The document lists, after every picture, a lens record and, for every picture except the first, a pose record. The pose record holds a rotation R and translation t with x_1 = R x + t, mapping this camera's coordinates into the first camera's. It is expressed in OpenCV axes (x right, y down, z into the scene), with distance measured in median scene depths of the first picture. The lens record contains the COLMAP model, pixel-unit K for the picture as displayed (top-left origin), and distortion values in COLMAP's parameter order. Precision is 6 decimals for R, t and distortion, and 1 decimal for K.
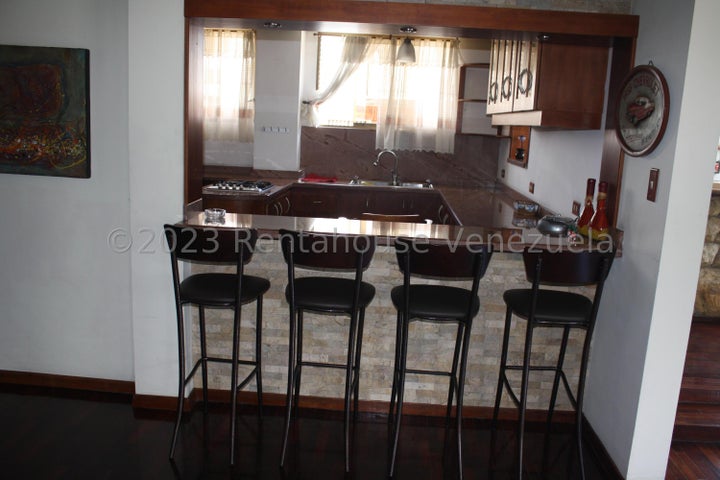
lens RADIAL K [[628.2, 0, 361.7], [0, 628.2, 245.3], [0, 0, 1]] dist [-0.146029, 0.114256]
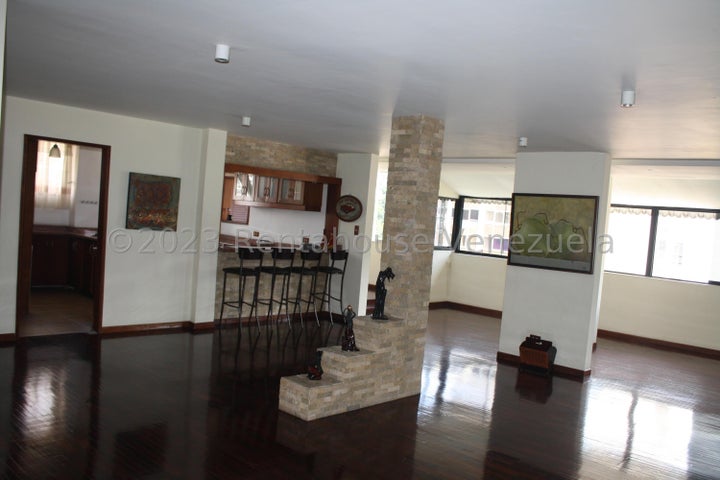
lens RADIAL K [[628.2, 0, 359.6], [0, 628.2, 237.6], [0, 0, 1]] dist [-0.146029, 0.114256]
pose [[0.637593, -0.025288, 0.769958, -1.764764], [0.096307, 0.994237, -0.047096, 0.085671], [-0.764330, 0.104180, 0.636354, -0.985969]]
